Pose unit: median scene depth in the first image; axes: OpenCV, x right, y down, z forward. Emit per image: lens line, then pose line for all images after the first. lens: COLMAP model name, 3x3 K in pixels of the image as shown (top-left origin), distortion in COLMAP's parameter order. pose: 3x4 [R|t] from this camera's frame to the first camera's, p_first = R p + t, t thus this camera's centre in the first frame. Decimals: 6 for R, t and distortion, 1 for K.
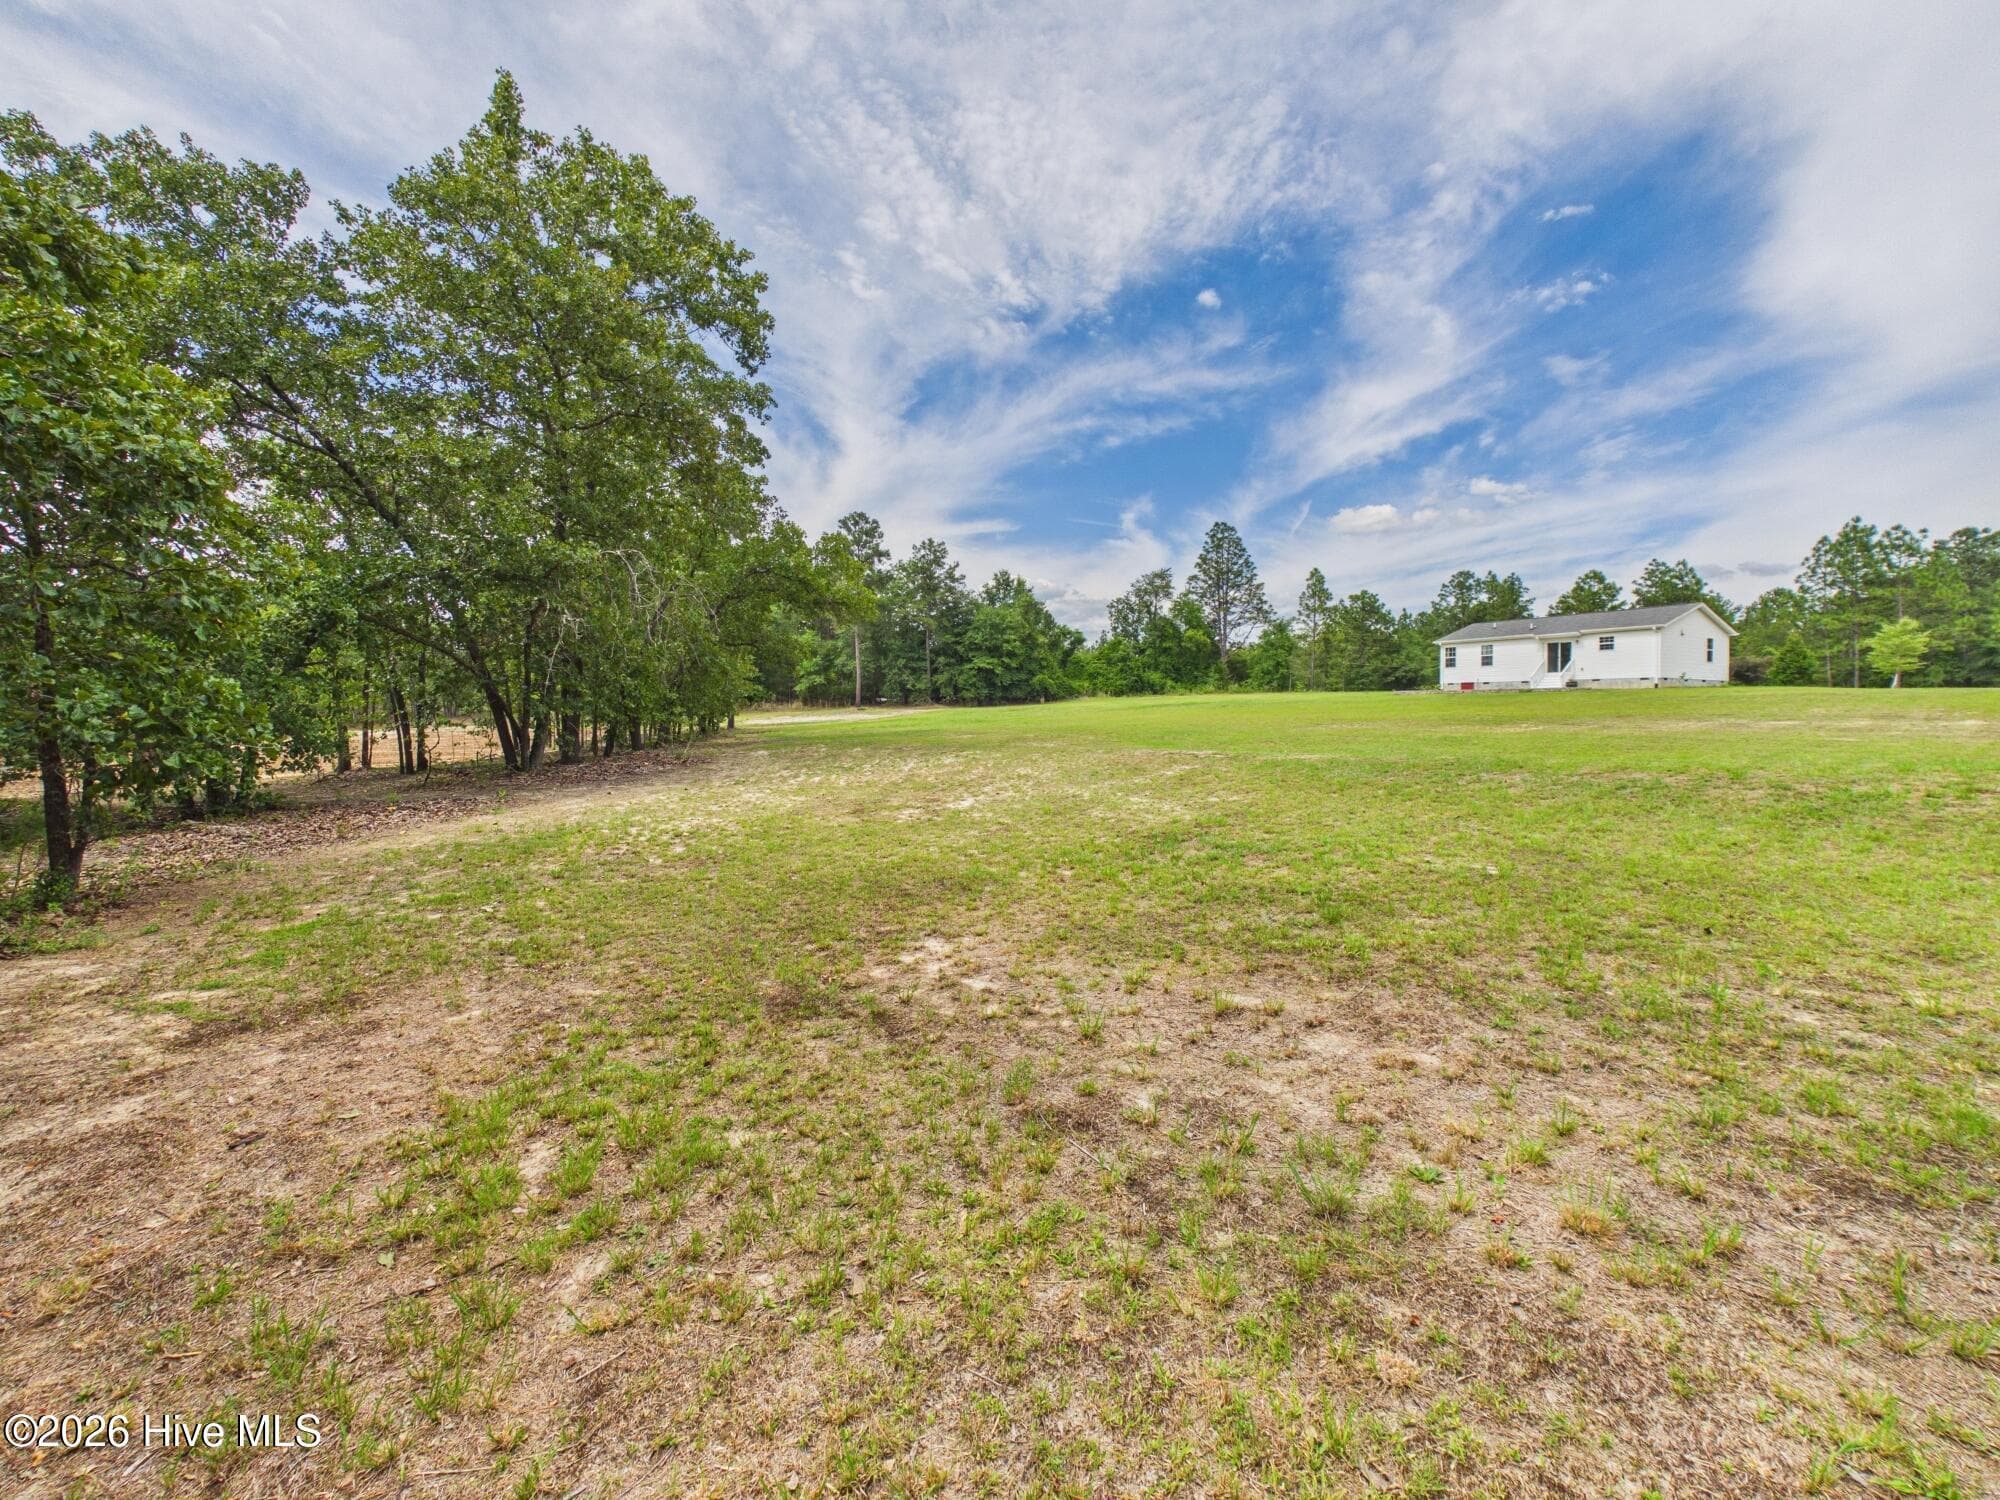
lens RADIAL K [[803.0, 0, 997.6], [0, 803.0, 727.4], [0, 0, 1]] dist [0.000037, 0.000295]
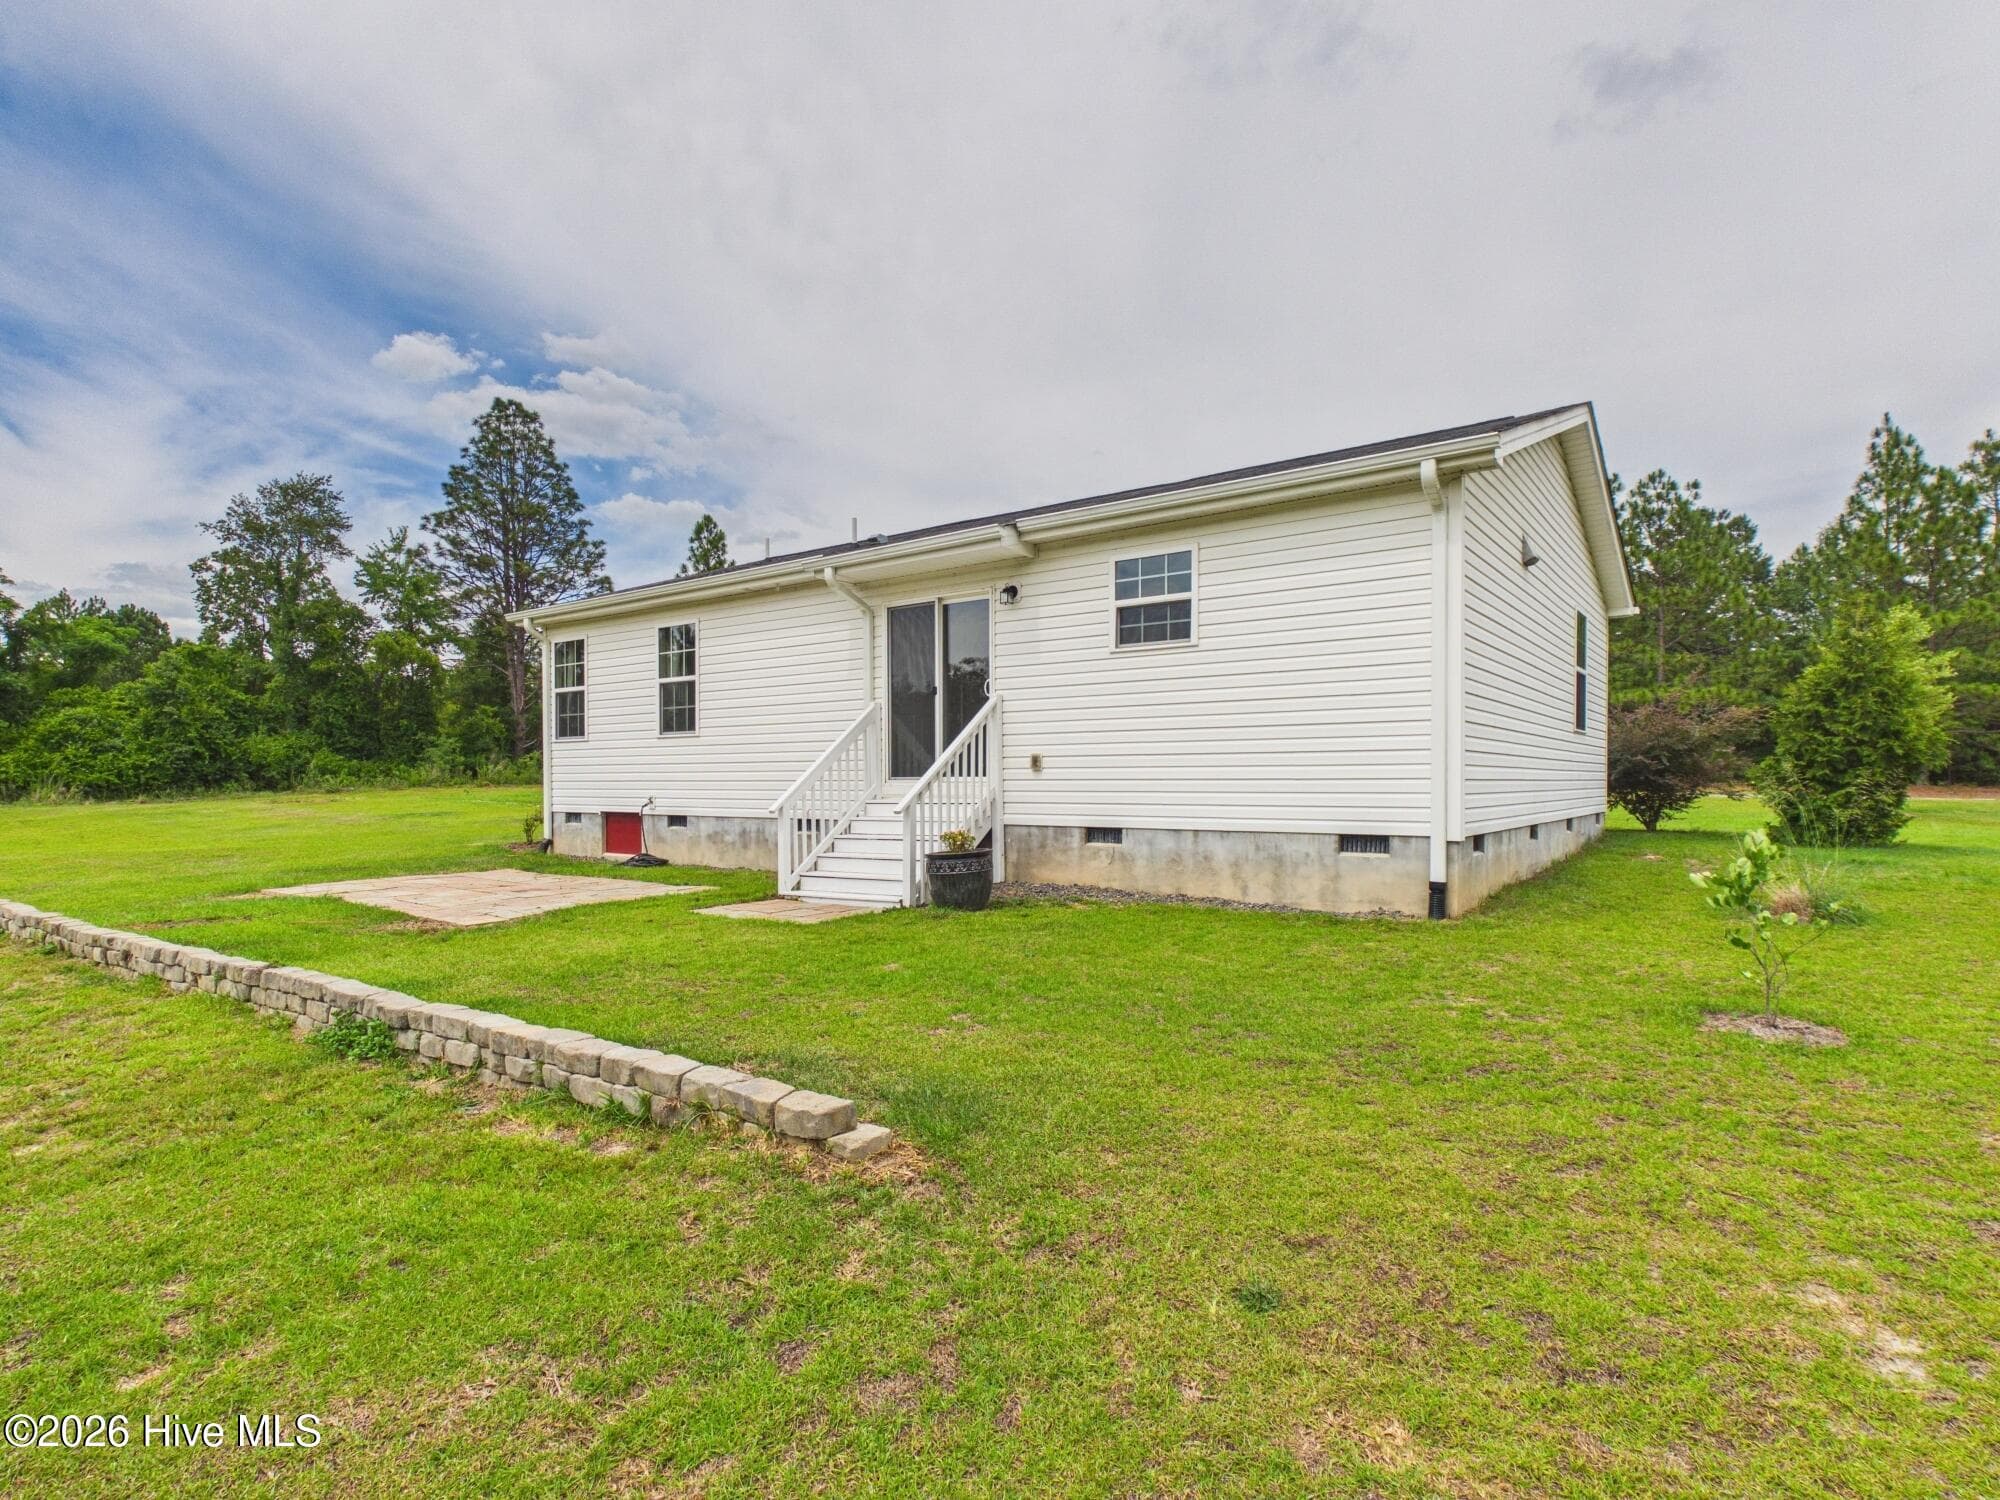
lens RADIAL K [[1067.5, 0, 976.9], [0, 1067.5, 788.7], [0, 0, 1]] dist [-0.015634, 0.004210]
pose [[0.913659, -0.010330, 0.406351, 0.904905], [0.015269, 0.999844, -0.008914, -0.094369], [-0.406195, 0.014349, 0.913674, 1.161774]]
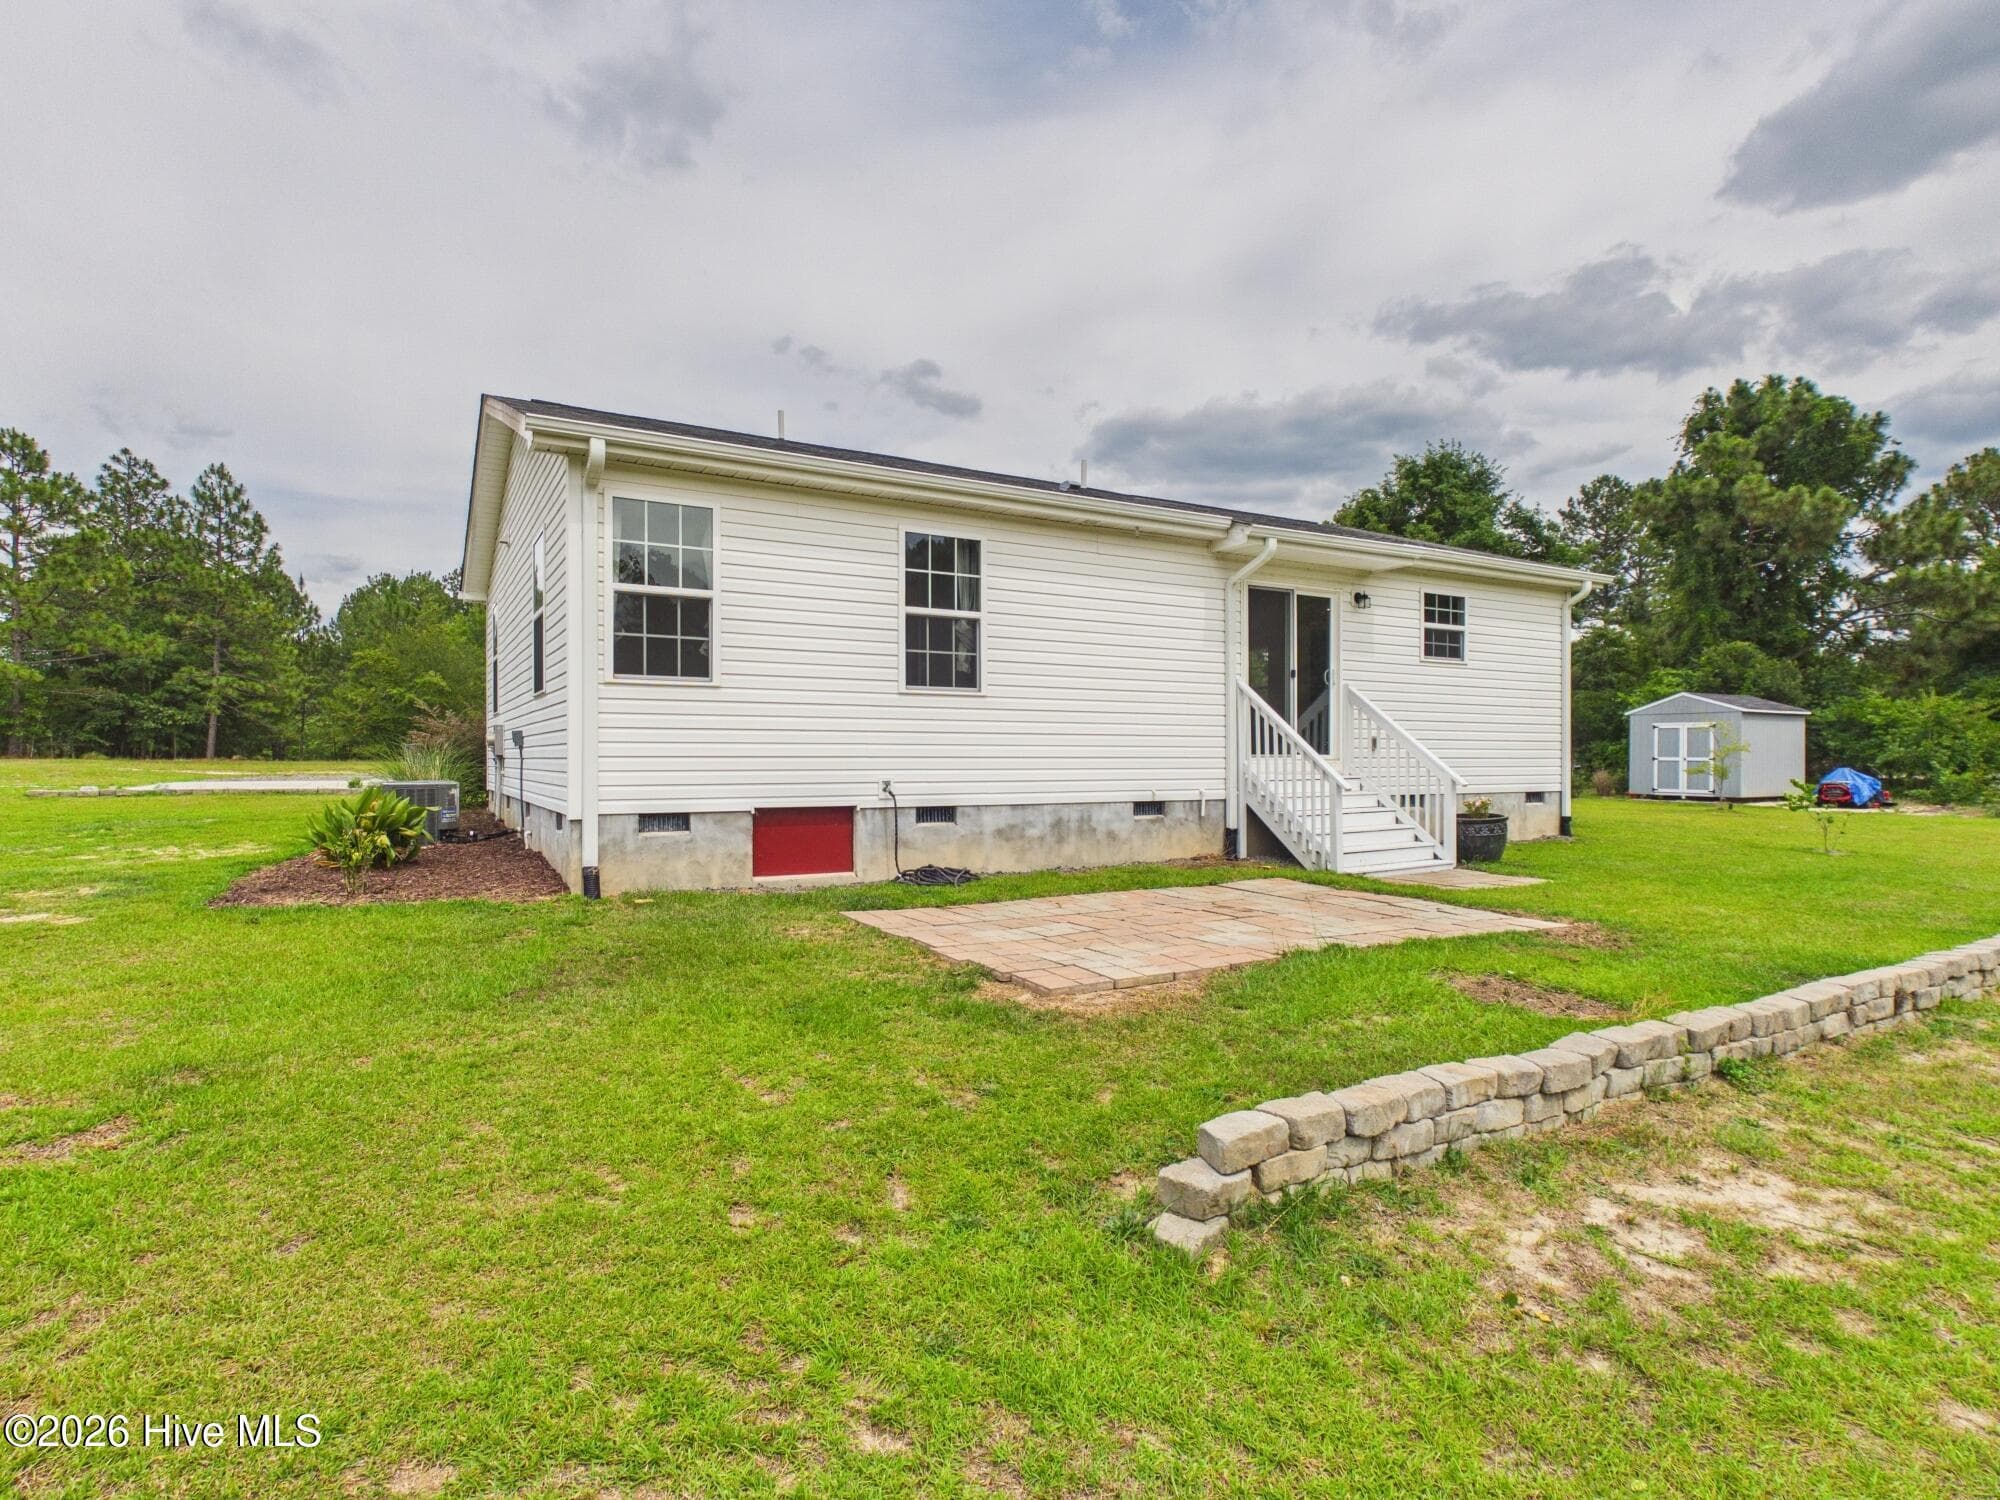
lens RADIAL K [[1067.5, 0, 990.2], [0, 1067.5, 748.1], [0, 0, 1]] dist [-0.015634, 0.004210]
pose [[-0.021972, 0.003539, 0.999752, 0.675593], [0.019044, 0.999814, -0.003121, -0.104206], [-0.999577, 0.018970, -0.022035, 1.581931]]
